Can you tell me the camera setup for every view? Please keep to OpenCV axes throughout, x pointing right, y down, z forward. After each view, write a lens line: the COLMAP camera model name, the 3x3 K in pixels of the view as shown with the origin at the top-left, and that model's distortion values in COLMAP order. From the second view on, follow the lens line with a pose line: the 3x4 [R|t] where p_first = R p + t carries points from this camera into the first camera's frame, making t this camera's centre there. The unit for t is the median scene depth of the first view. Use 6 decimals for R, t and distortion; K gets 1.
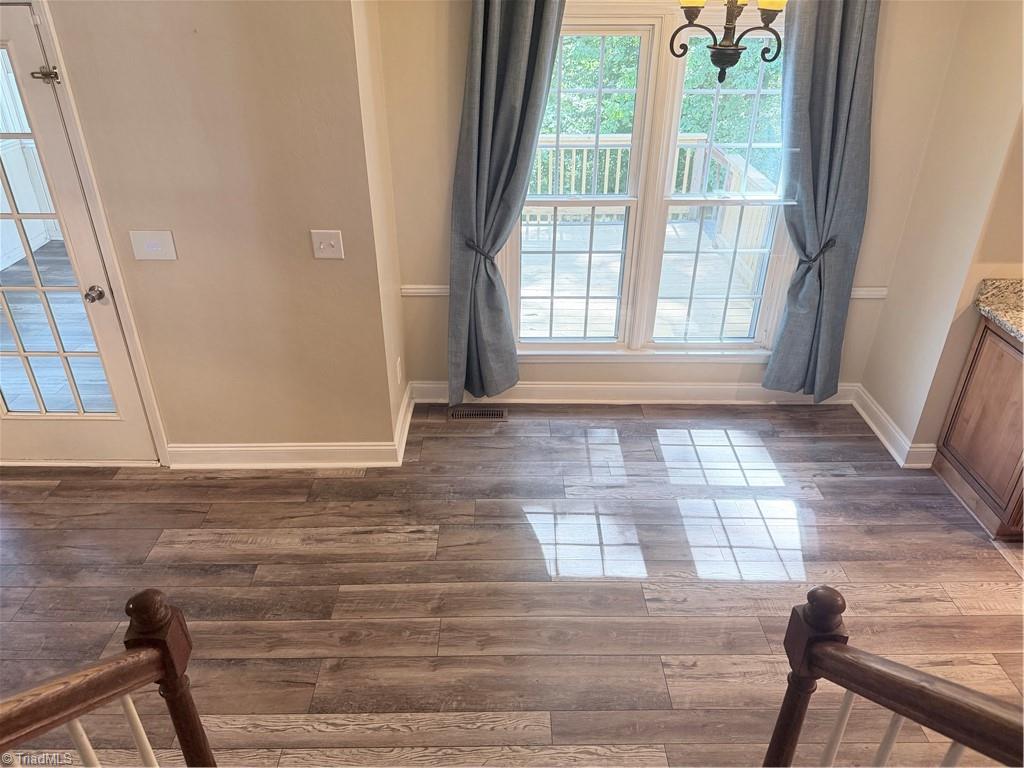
lens RADIAL K [[718.2, 0, 514.1], [0, 718.2, 381.4], [0, 0, 1]] dist [0.030592, -0.031771]
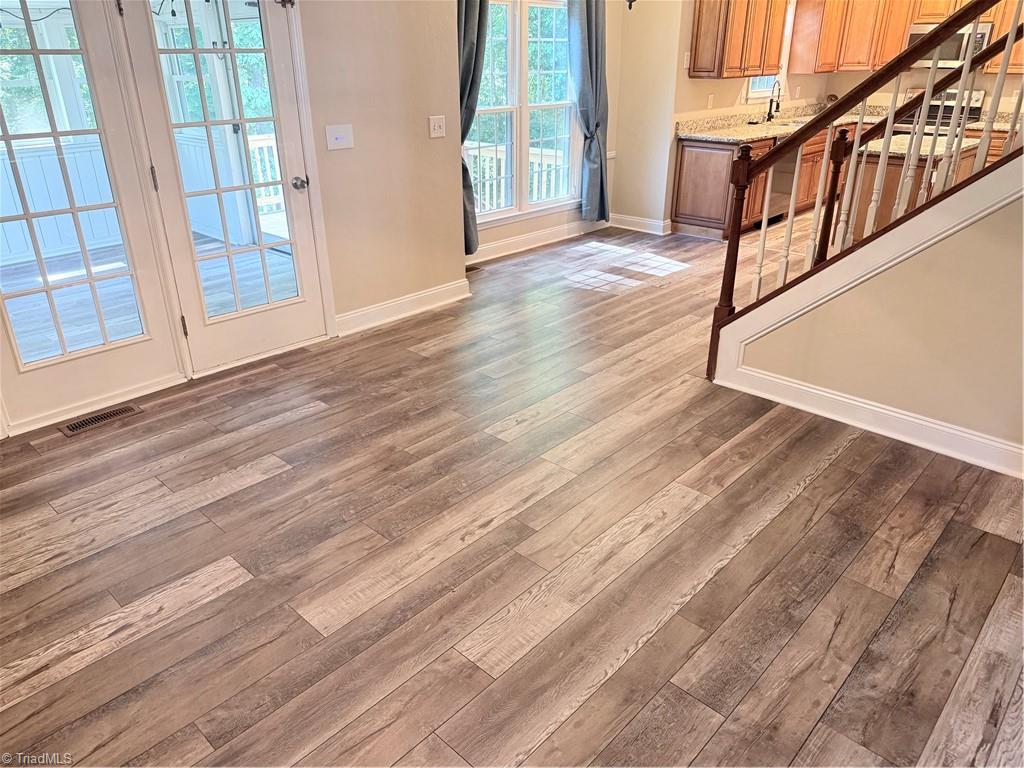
lens RADIAL K [[718.2, 0, 534.8], [0, 718.2, 386.7], [0, 0, 1]] dist [0.030592, -0.031771]
pose [[0.672190, -0.316960, 0.669102, -1.160399], [0.363344, 0.928641, 0.074885, 0.241883], [-0.645090, 0.192777, 0.739388, -0.110921]]
